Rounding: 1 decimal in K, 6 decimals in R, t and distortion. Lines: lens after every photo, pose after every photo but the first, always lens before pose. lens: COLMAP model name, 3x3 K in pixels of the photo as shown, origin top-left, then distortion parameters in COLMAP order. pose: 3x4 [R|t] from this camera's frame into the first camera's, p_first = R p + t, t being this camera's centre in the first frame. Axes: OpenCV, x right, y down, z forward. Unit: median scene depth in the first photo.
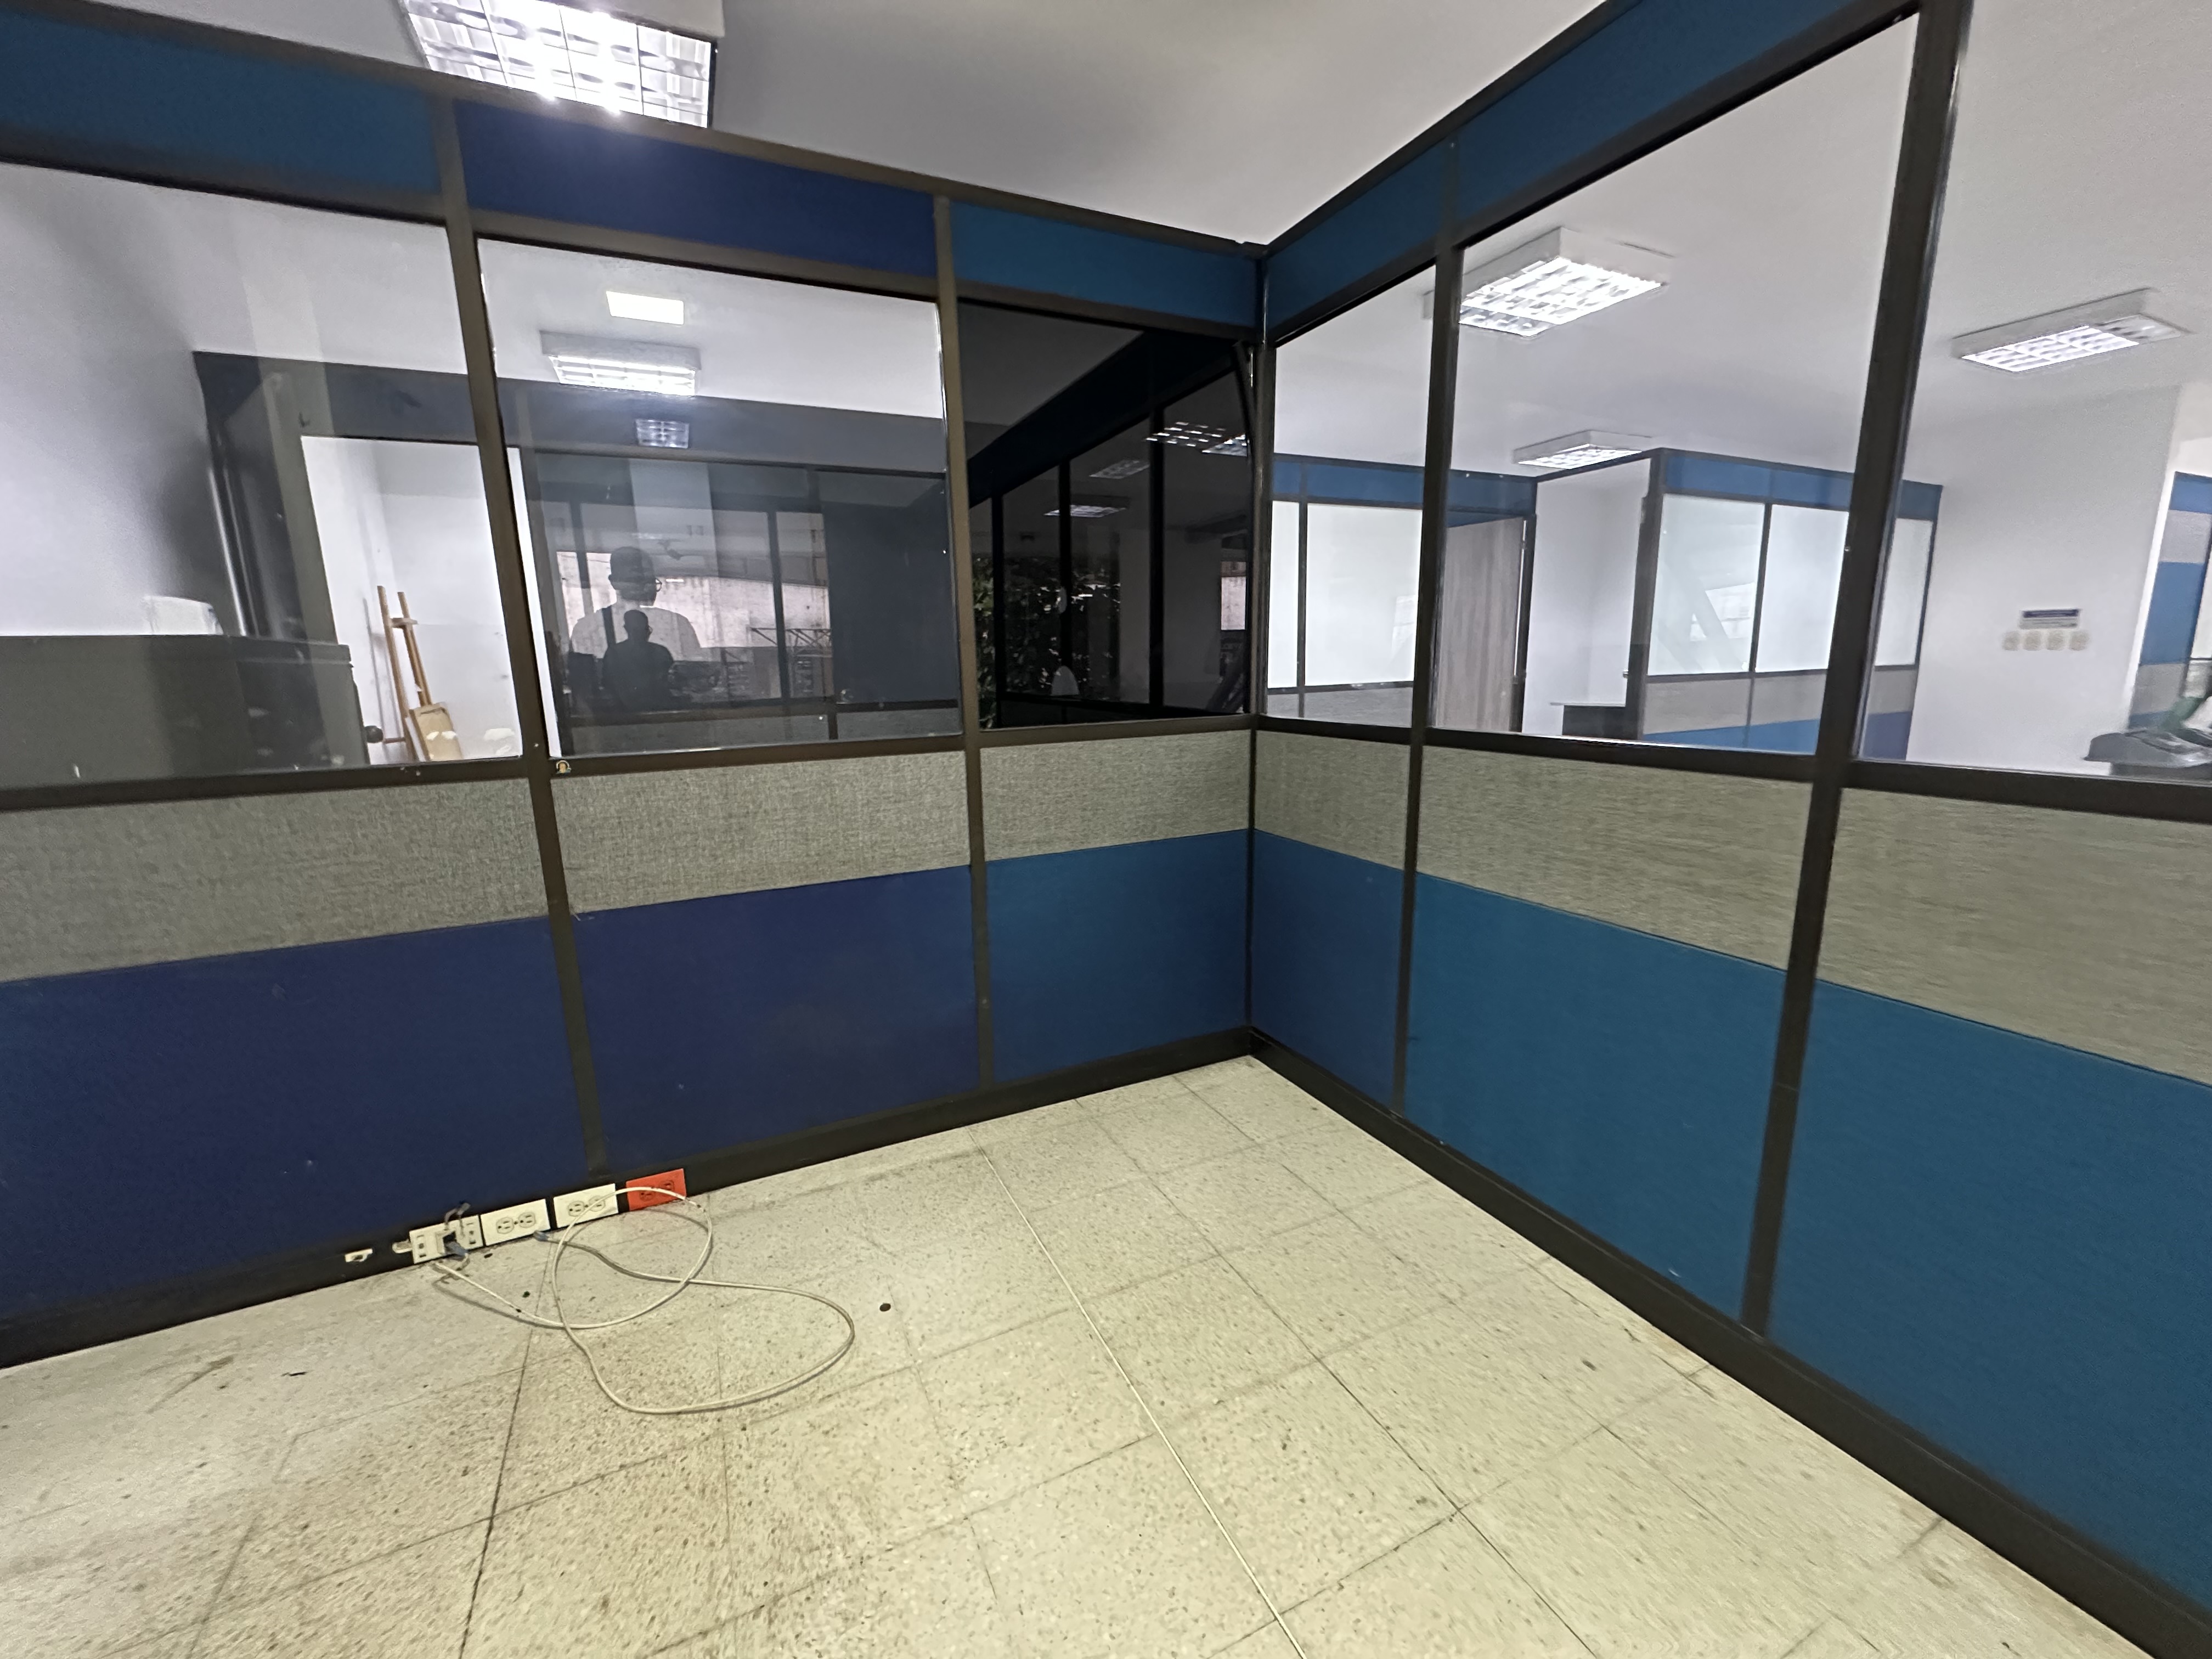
lens RADIAL K [[879.6, 0, 1098.0], [0, 879.6, 829.0], [0, 0, 1]] dist [-0.000252, -0.000081]
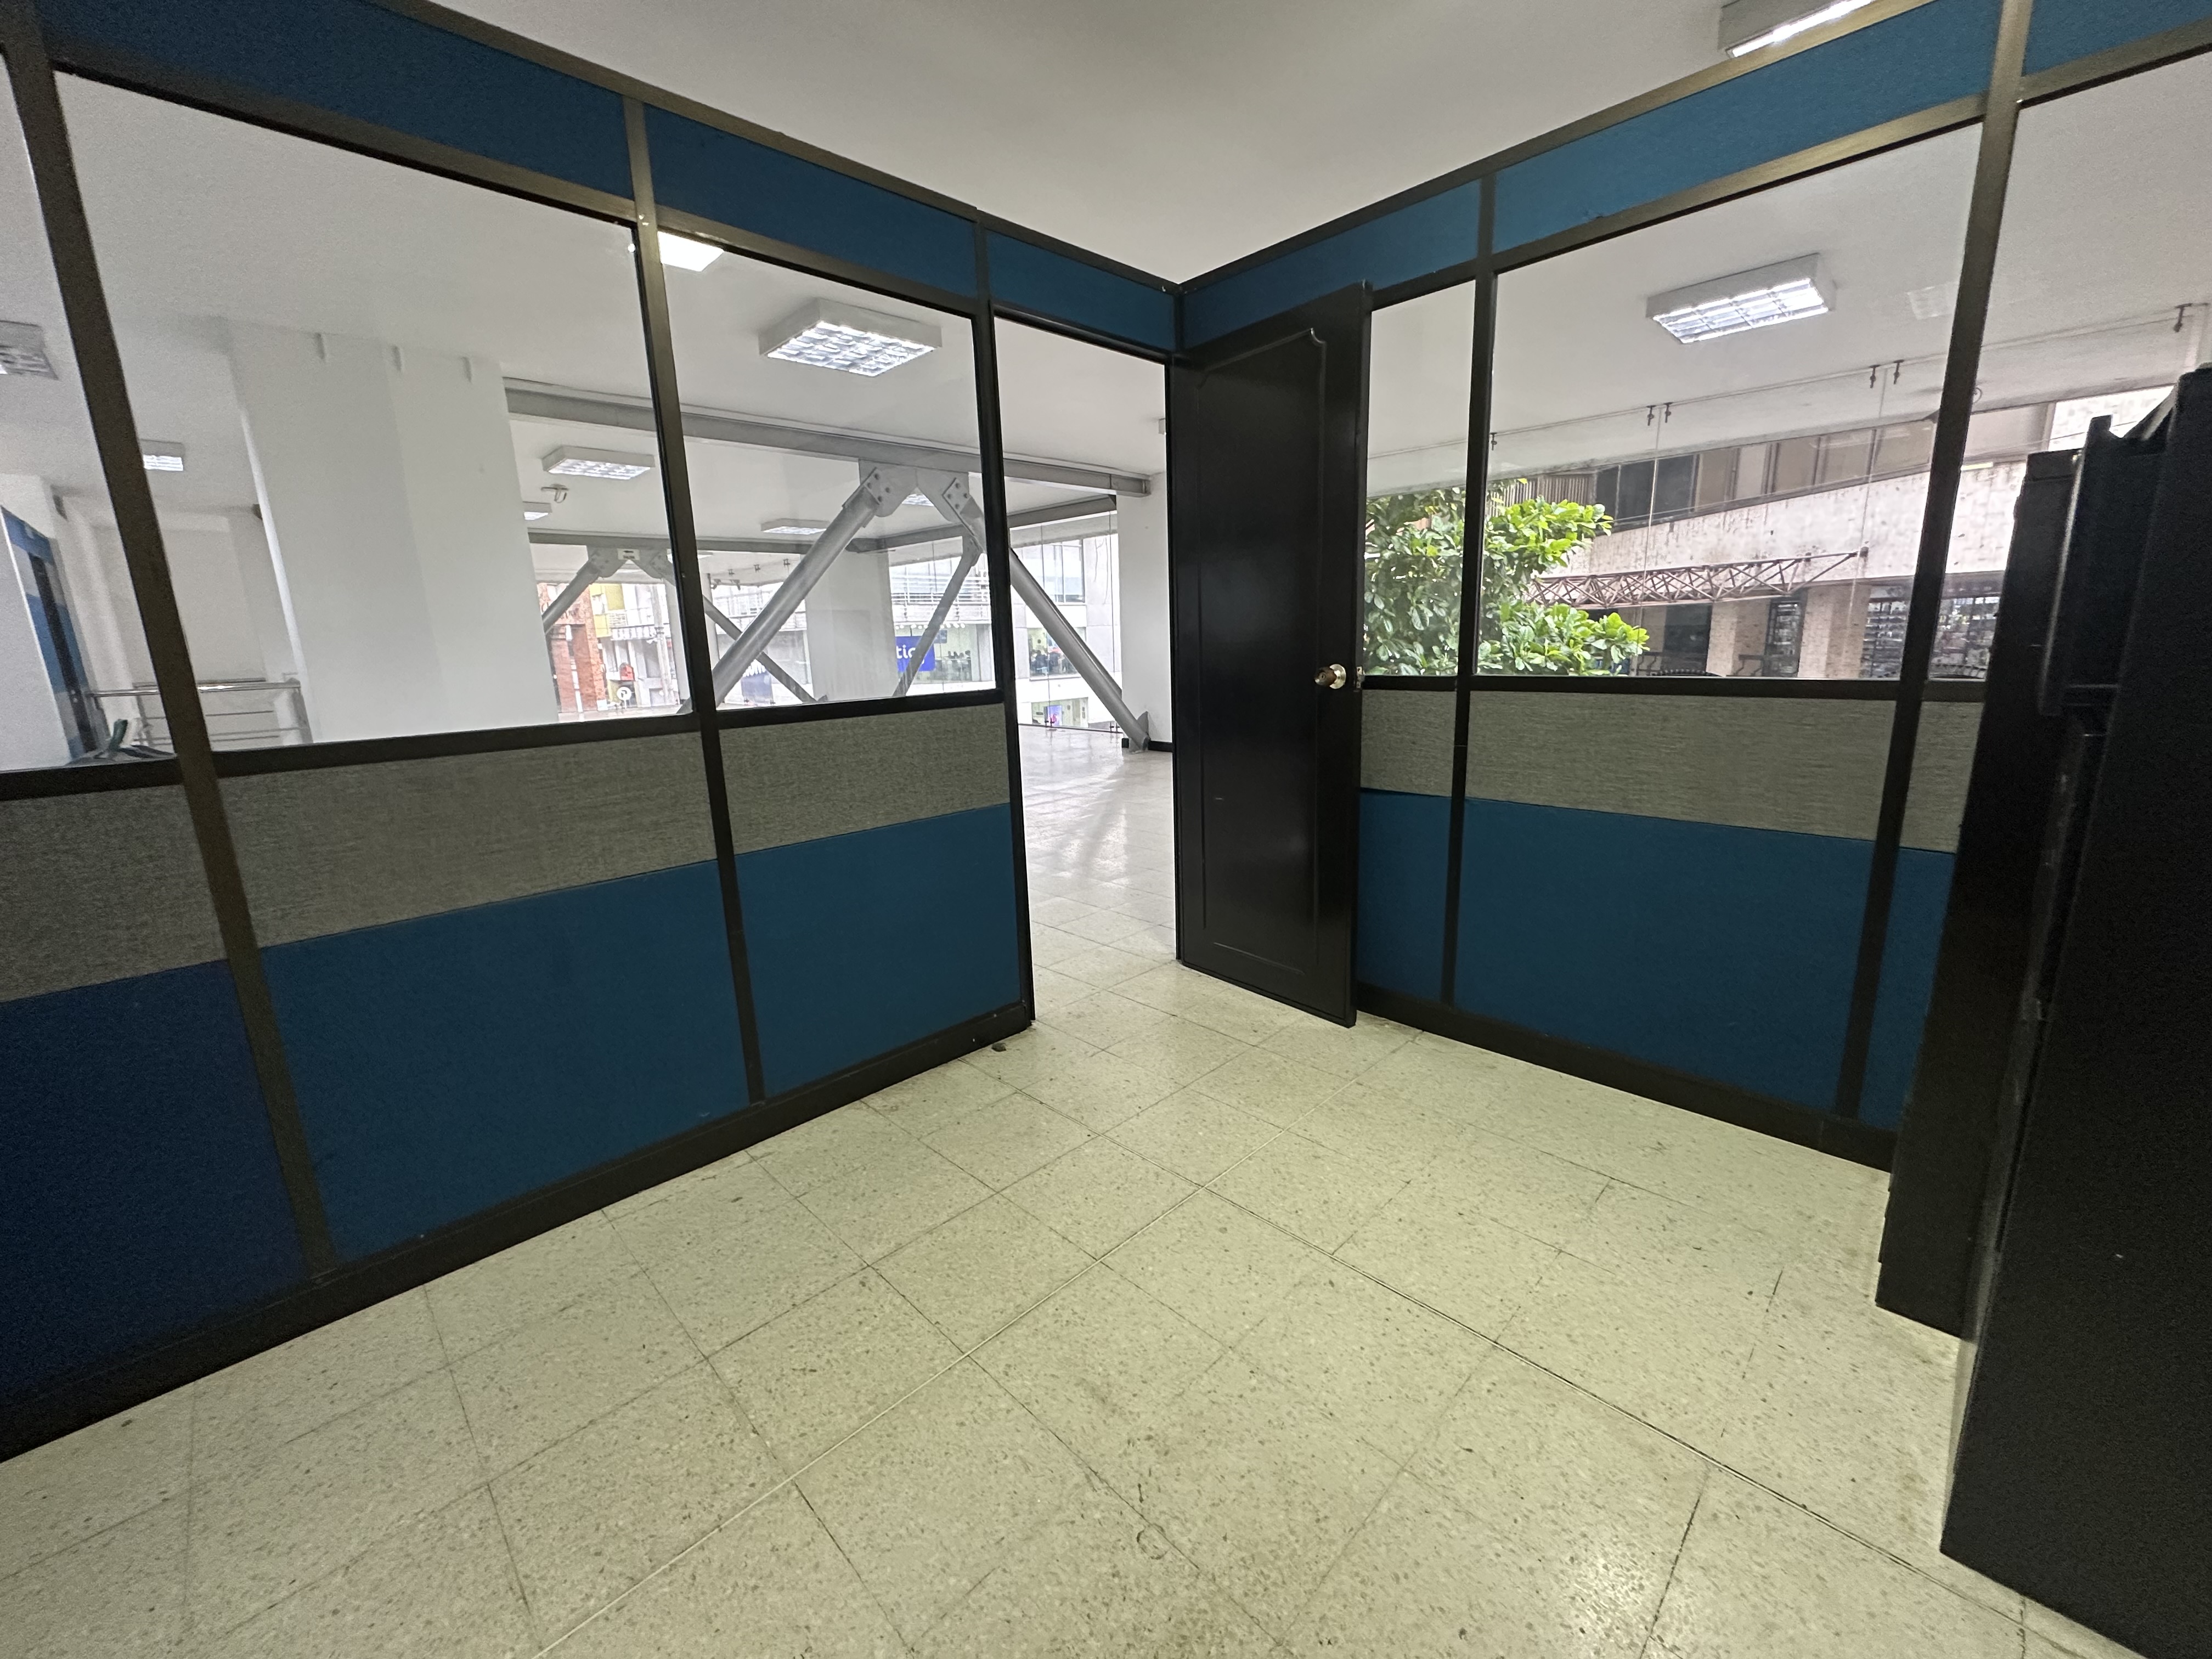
lens RADIAL K [[879.6, 0, 1109.8], [0, 879.6, 828.8], [0, 0, 1]] dist [-0.000252, -0.000081]
pose [[-0.328506, -0.168898, 0.929278, -0.764945], [0.217714, 0.943845, 0.248509, -0.105407], [-0.919067, 0.283953, -0.273287, 0.745920]]
